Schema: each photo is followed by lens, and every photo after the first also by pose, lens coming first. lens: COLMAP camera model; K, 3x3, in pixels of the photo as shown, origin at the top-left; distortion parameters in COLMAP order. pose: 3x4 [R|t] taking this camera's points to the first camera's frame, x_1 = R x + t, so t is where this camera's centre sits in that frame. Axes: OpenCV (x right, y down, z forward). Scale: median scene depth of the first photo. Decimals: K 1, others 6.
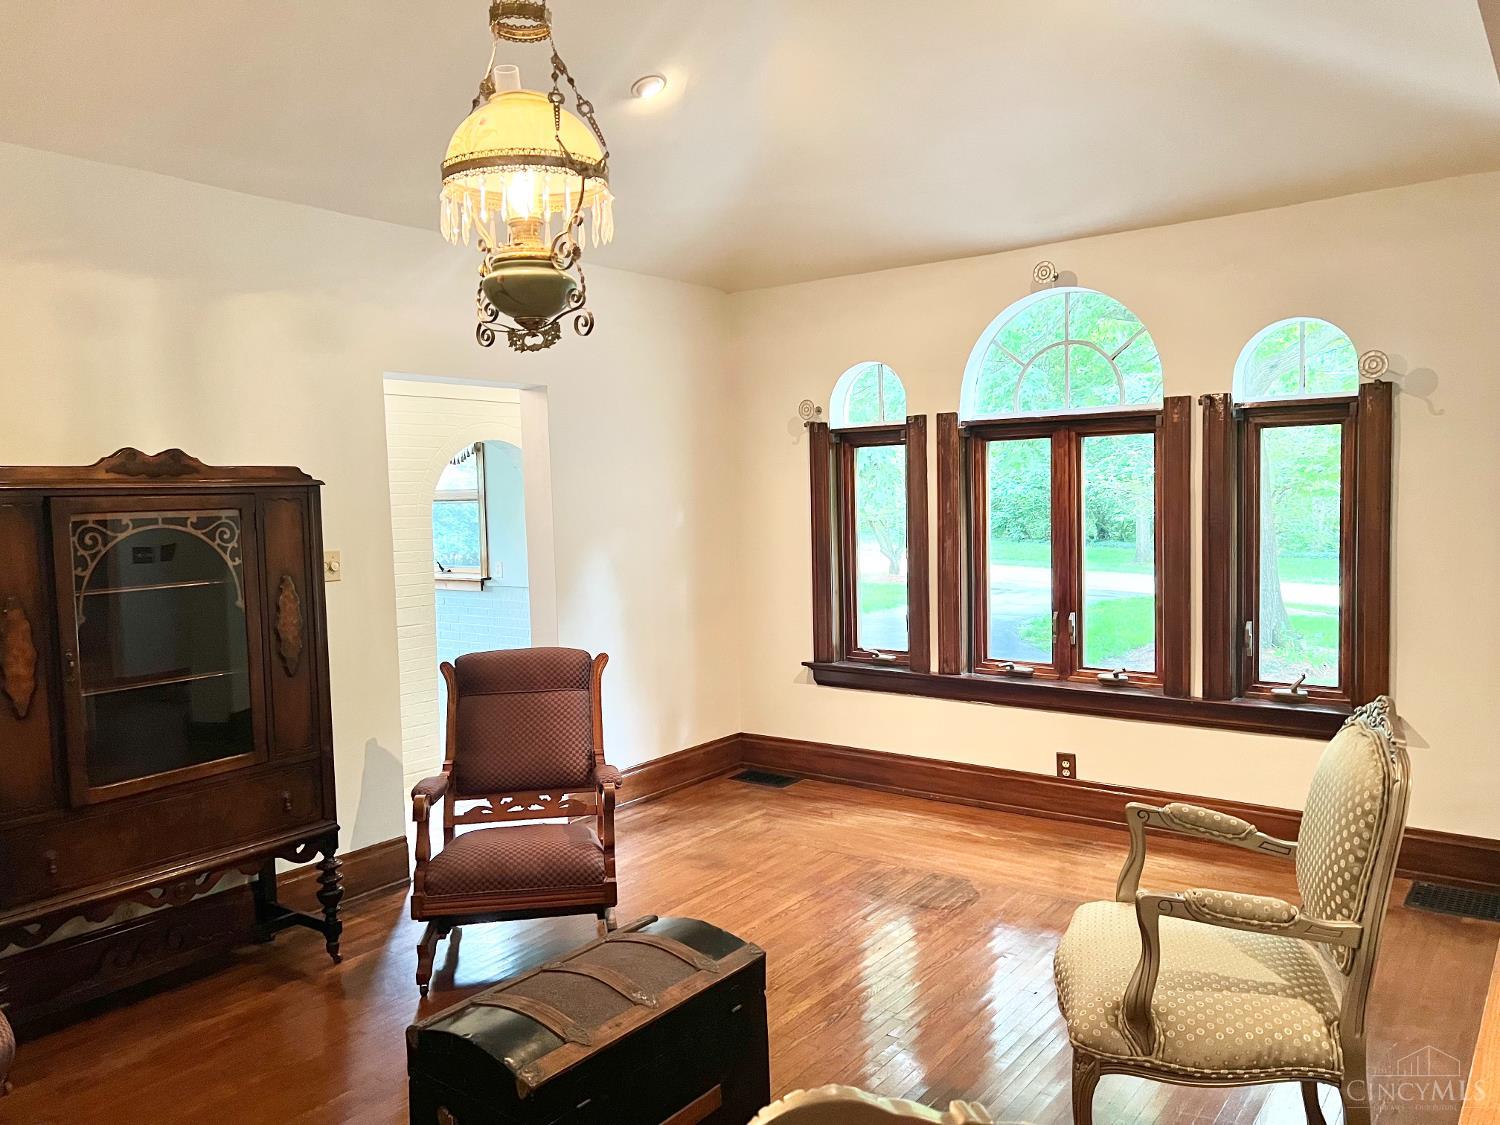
lens RADIAL K [[1125.2, 0, 750.0], [0, 1125.2, 562.5], [0, 0, 1]] dist [0.106550, -0.165299]
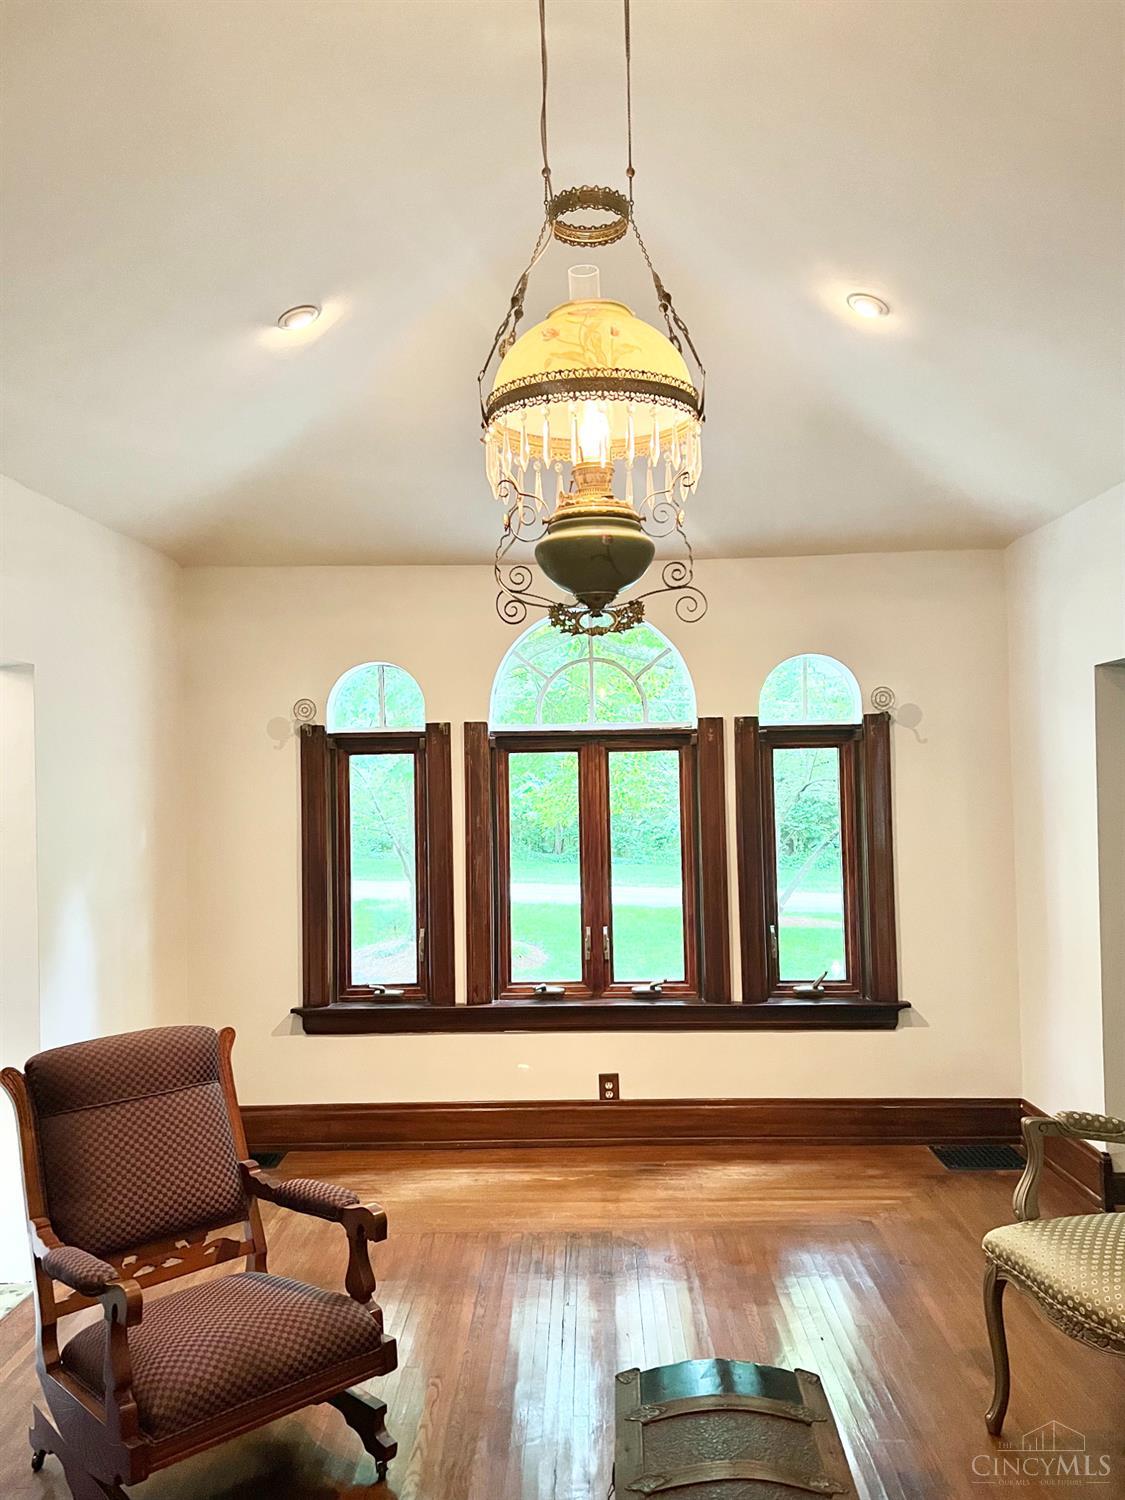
lens RADIAL K [[1143.9, 0, 562.5], [0, 1143.9, 750.0], [0, 0, 1]] dist [0.073477, -0.003620]
pose [[0.813989, 0.025252, 0.580331, -0.337319], [0.035358, 0.995048, -0.092891, -0.018622], [-0.579803, 0.096132, 0.809066, 0.197445]]
